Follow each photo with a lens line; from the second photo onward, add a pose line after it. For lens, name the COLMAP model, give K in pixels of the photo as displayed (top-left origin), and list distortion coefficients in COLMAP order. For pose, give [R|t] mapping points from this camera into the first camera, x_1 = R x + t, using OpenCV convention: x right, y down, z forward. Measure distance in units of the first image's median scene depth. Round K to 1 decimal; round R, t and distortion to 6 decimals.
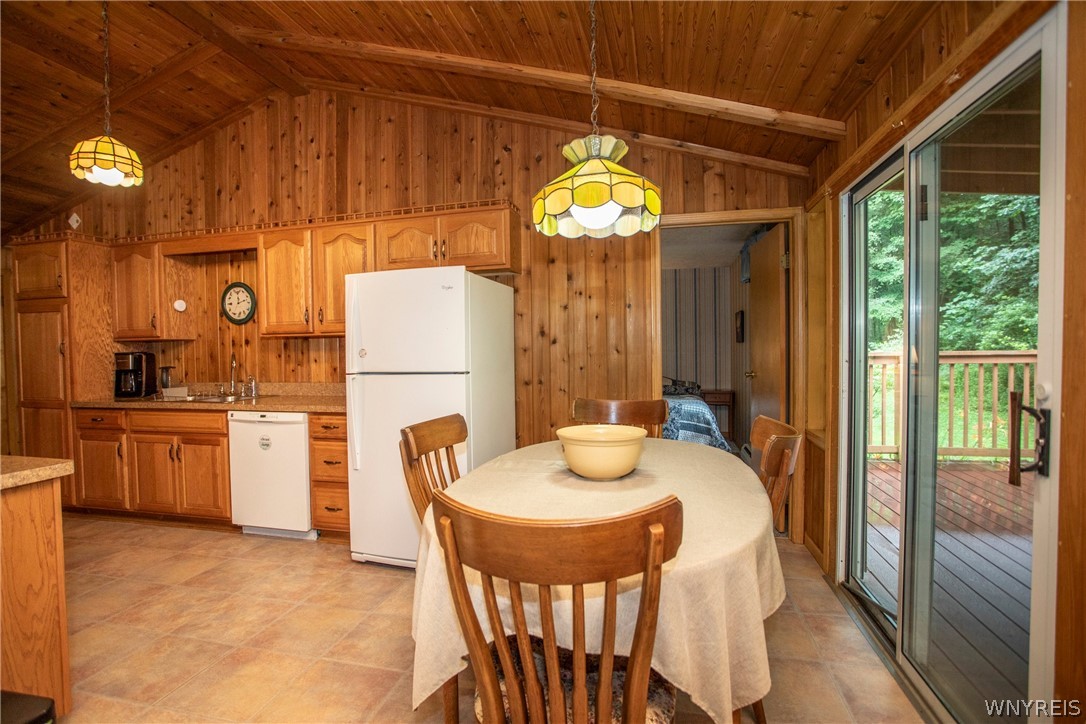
lens RADIAL K [[529.0, 0, 540.1], [0, 529.0, 362.6], [0, 0, 1]] dist [-0.064359, 0.020736]
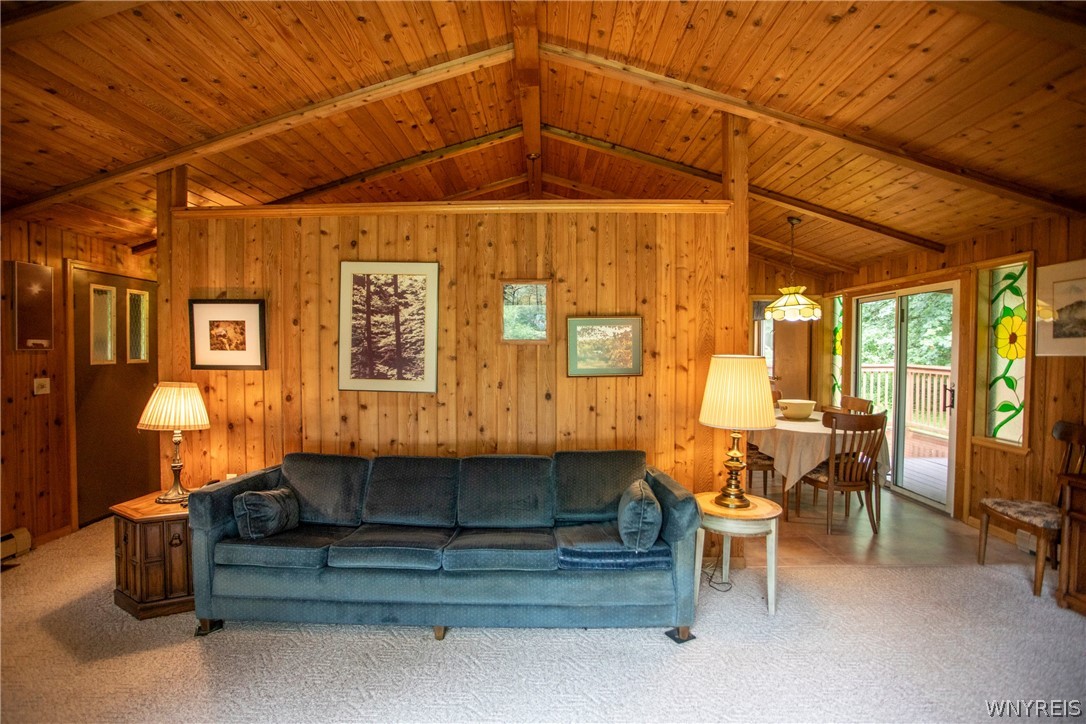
lens RADIAL K [[529.0, 0, 536.1], [0, 529.0, 355.2], [0, 0, 1]] dist [-0.064359, 0.020736]
pose [[0.974773, 0.014249, 0.222744, -0.868210], [-0.010183, 0.999760, -0.019393, -0.014792], [-0.222967, 0.016636, 0.974684, -0.603567]]
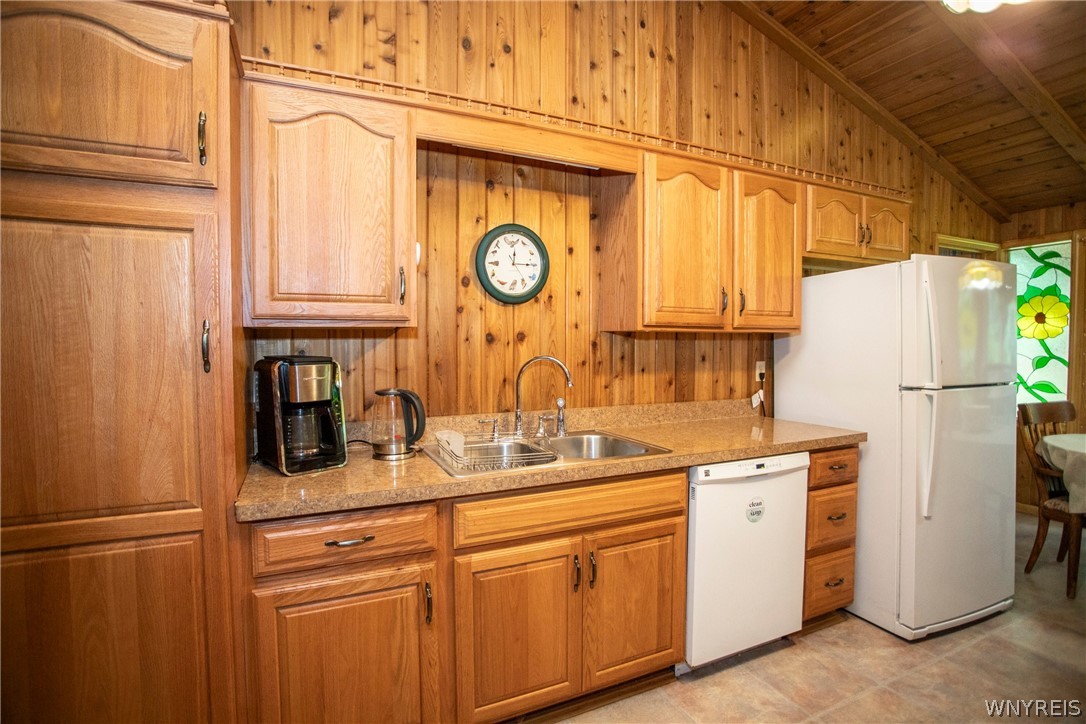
lens RADIAL K [[529.0, 0, 537.0], [0, 529.0, 358.1], [0, 0, 1]] dist [-0.064359, 0.020736]
pose [[0.783263, -0.002230, 0.621687, -0.998492], [0.004930, 0.999984, -0.002625, -0.018352], [-0.621671, 0.005121, 0.783262, 0.623178]]
